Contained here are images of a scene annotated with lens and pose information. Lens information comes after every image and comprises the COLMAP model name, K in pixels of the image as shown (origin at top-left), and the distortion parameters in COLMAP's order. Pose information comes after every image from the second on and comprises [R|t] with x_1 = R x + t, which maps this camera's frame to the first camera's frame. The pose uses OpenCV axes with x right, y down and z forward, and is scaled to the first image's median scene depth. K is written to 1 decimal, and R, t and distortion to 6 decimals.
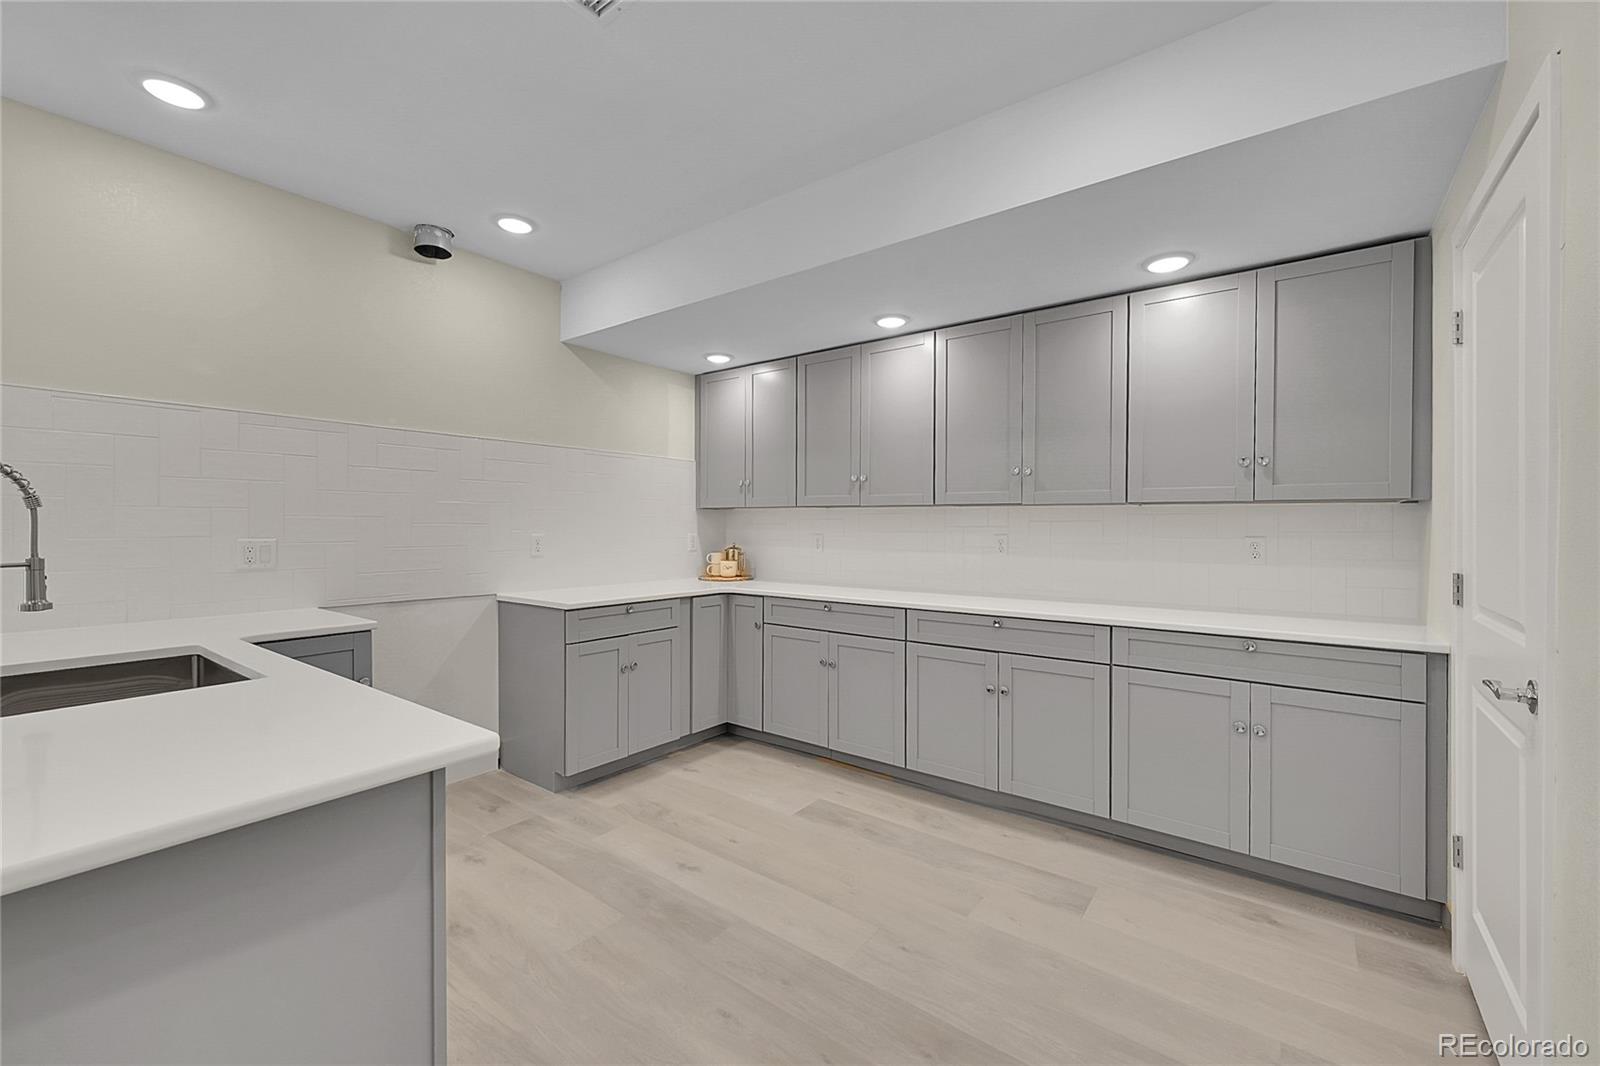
lens RADIAL K [[635.2, 0, 800.0], [0, 635.2, 533.0], [0, 0, 1]] dist [-0.000342, 0.000155]
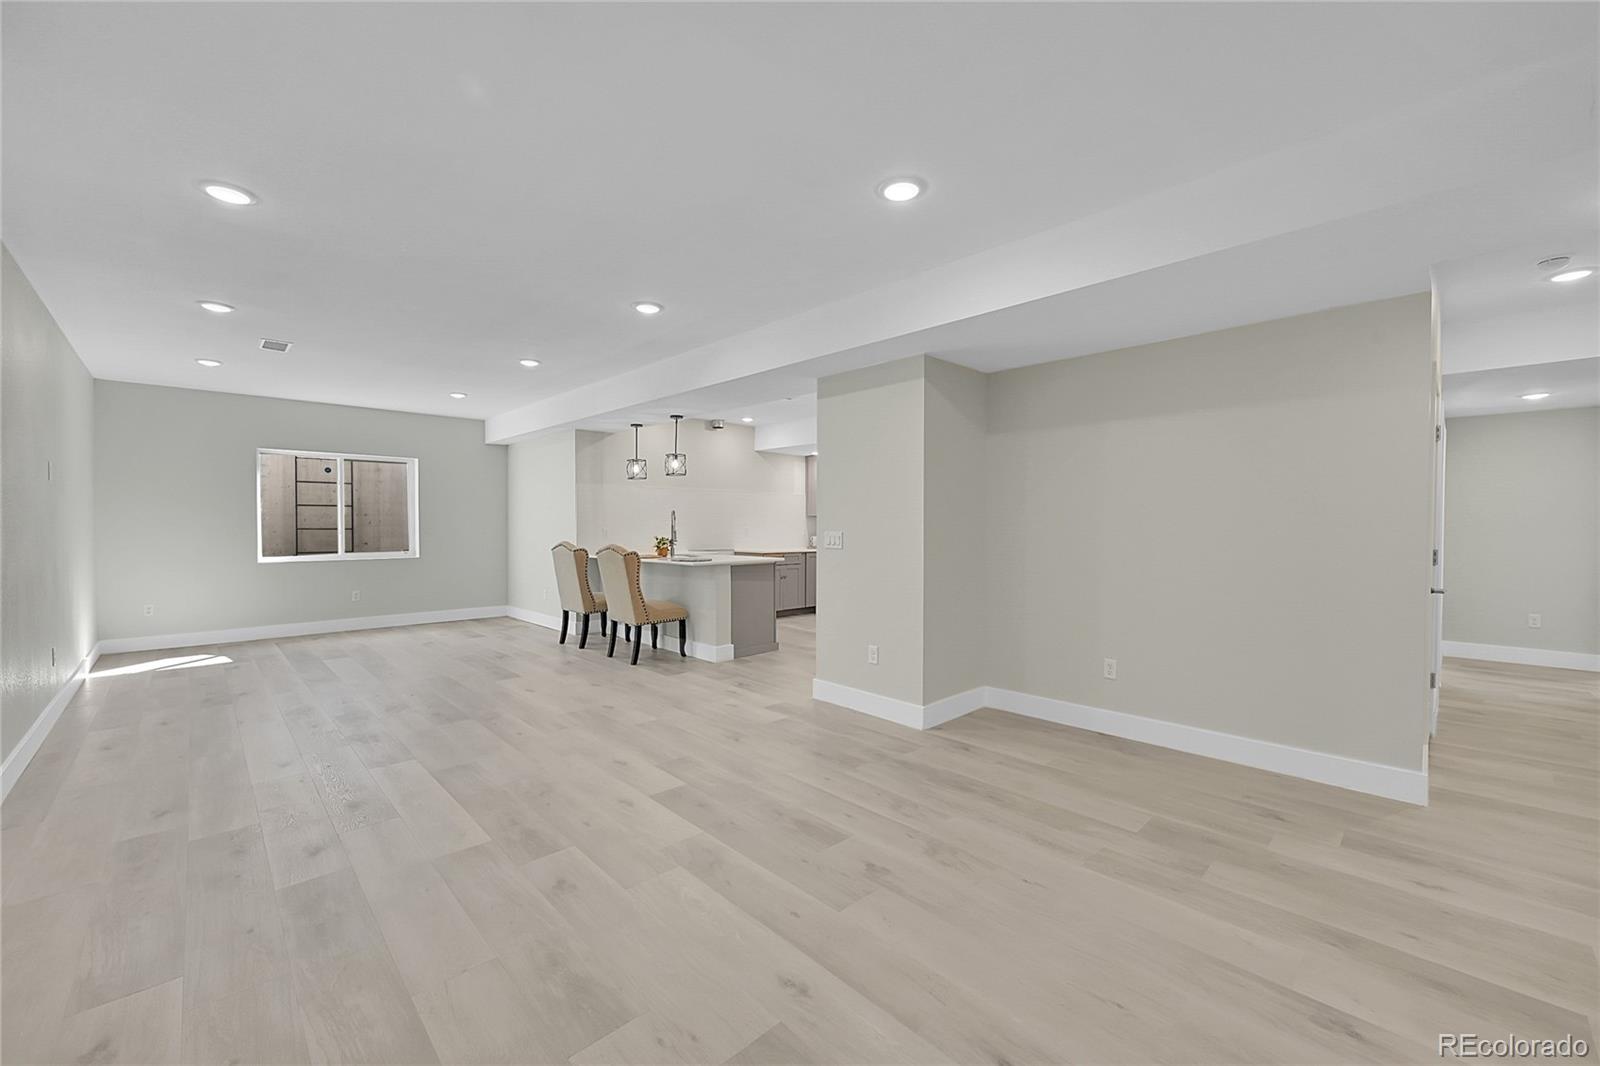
lens RADIAL K [[635.2, 0, 800.0], [0, 635.2, 533.0], [0, 0, 1]] dist [-0.000342, 0.000155]
pose [[0.990546, 0.001127, -0.137175, 0.126636], [-0.001122, 0.999999, 0.000114, 0.021436], [0.137175, 0.000041, 0.990547, -1.254789]]
